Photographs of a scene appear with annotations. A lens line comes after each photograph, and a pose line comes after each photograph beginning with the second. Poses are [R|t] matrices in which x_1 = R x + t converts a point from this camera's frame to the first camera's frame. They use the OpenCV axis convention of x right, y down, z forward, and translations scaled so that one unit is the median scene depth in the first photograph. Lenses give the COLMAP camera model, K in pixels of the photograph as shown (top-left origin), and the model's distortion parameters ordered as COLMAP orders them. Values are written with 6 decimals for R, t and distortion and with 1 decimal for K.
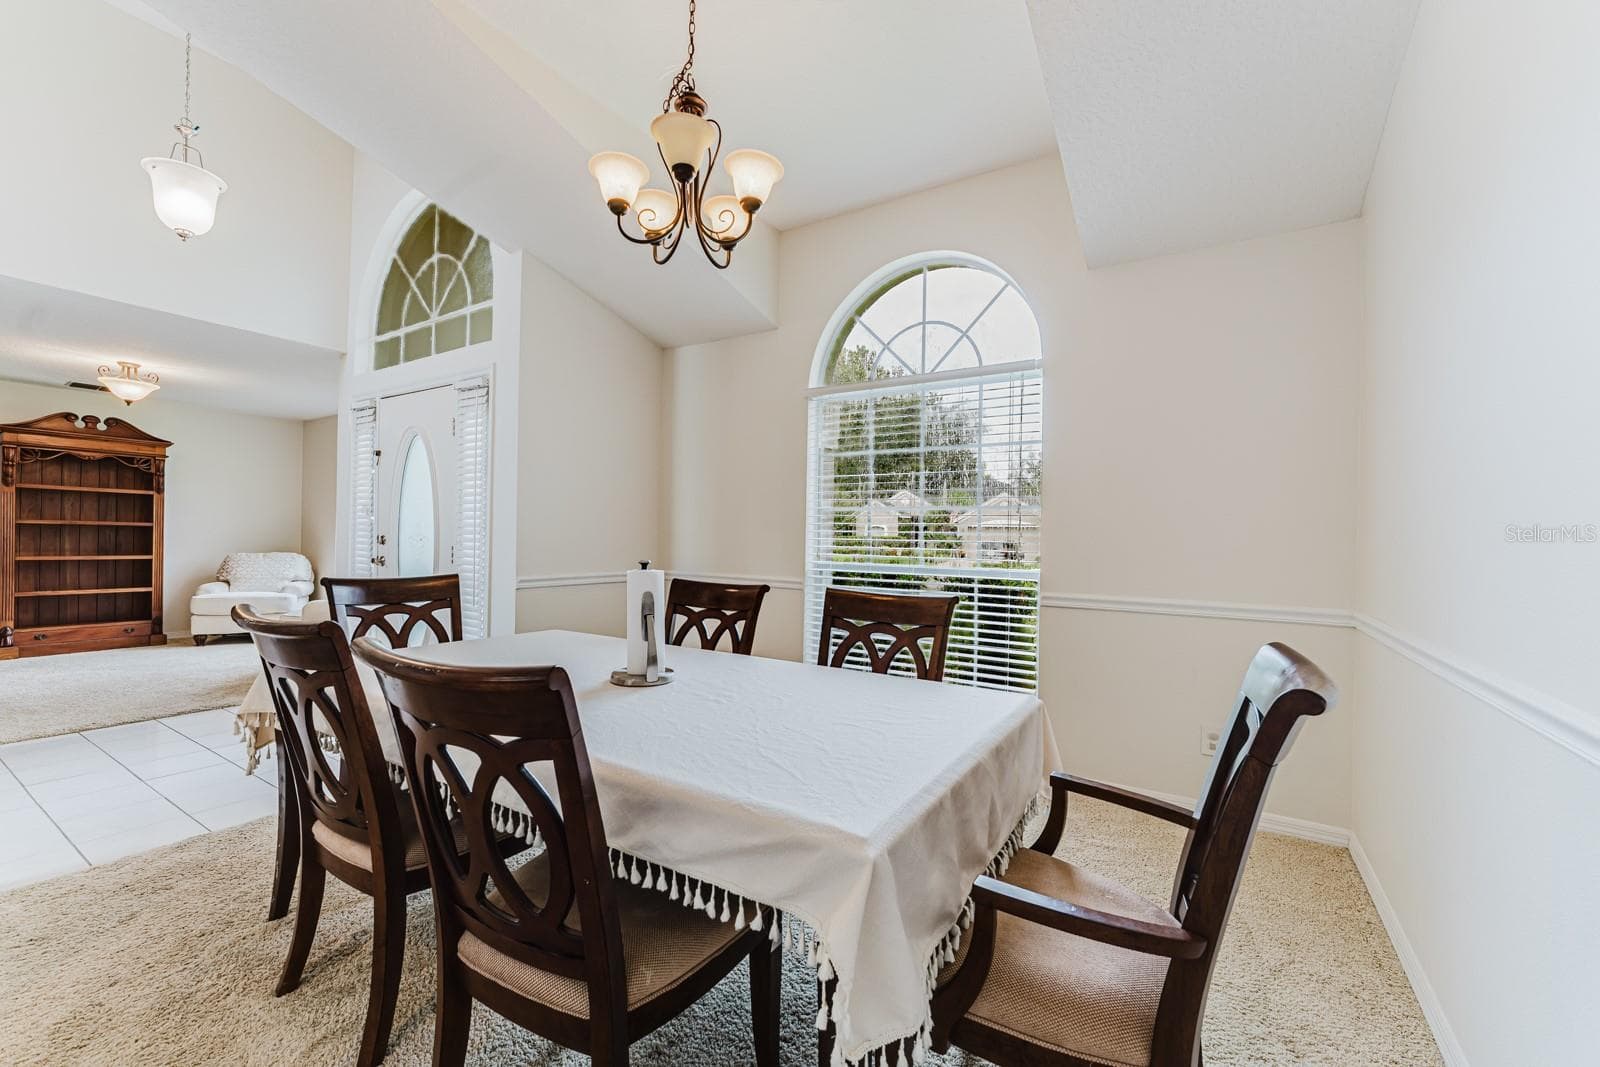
lens RADIAL K [[640.1, 0, 803.4], [0, 640.1, 535.7], [0, 0, 1]] dist [-0.000993, -0.000445]
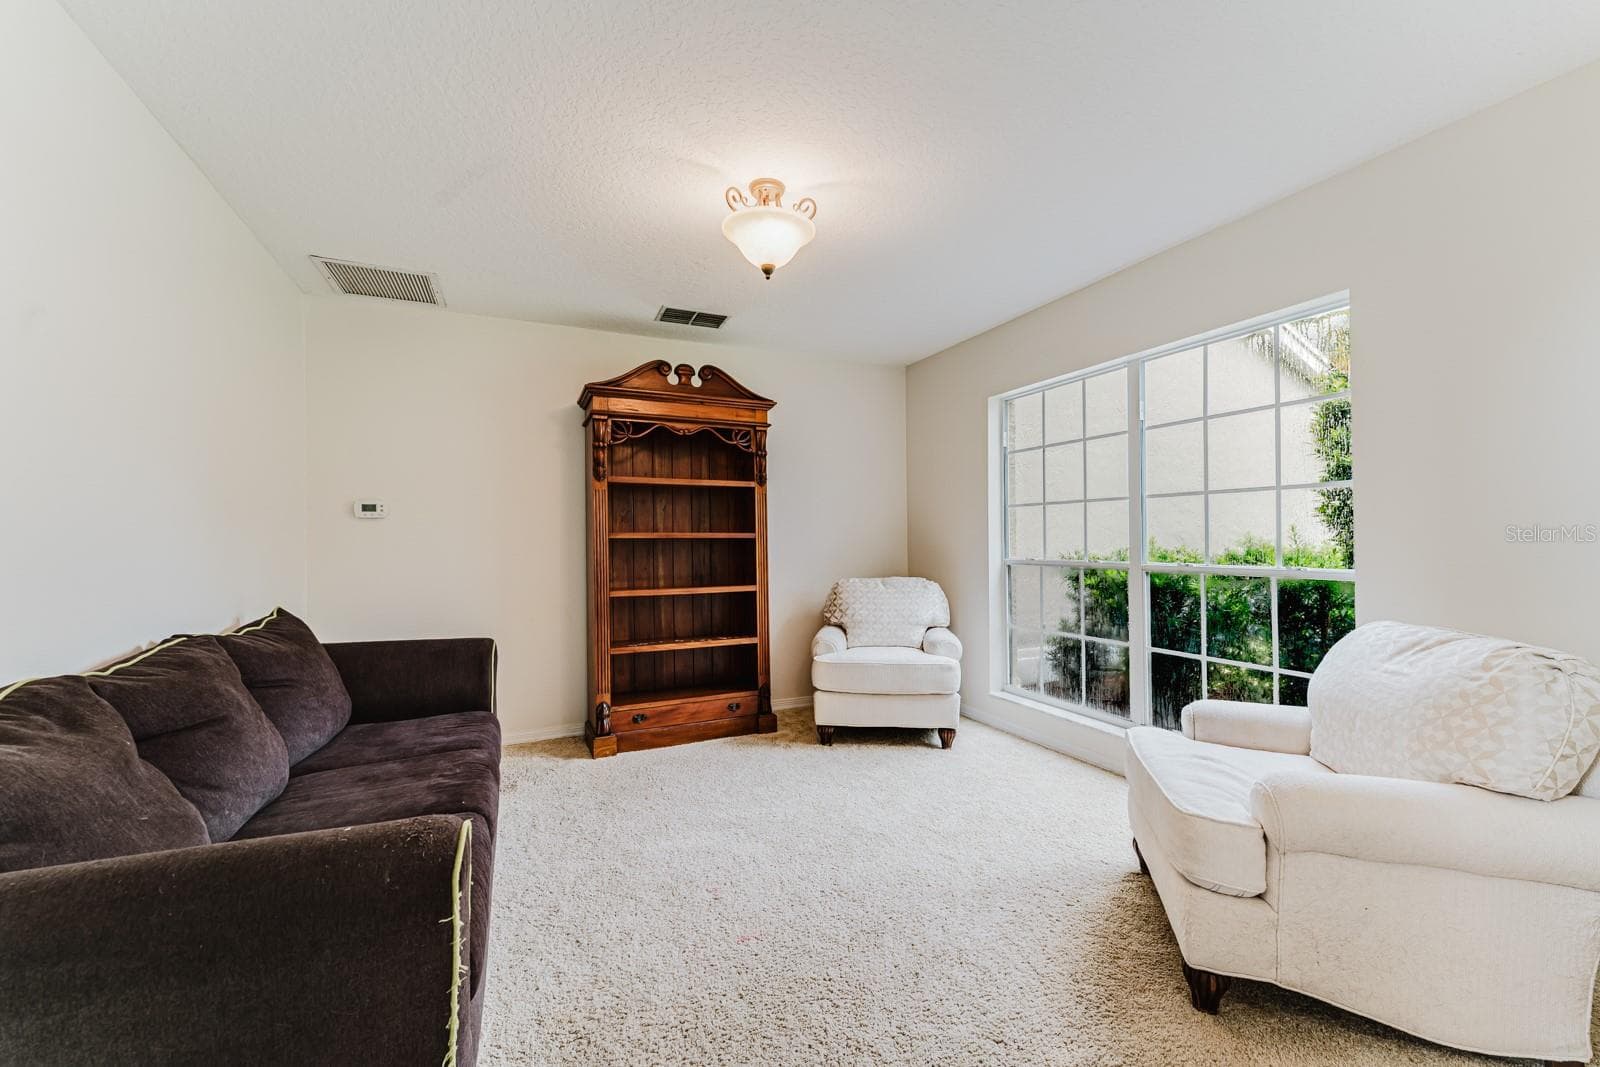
lens RADIAL K [[640.1, 0, 803.4], [0, 640.1, 535.7], [0, 0, 1]] dist [-0.000993, -0.000445]
pose [[0.834453, -0.030007, -0.550261, -0.659544], [0.026568, 0.999546, -0.014217, -0.007585], [0.550438, -0.002755, 0.834871, 0.525154]]
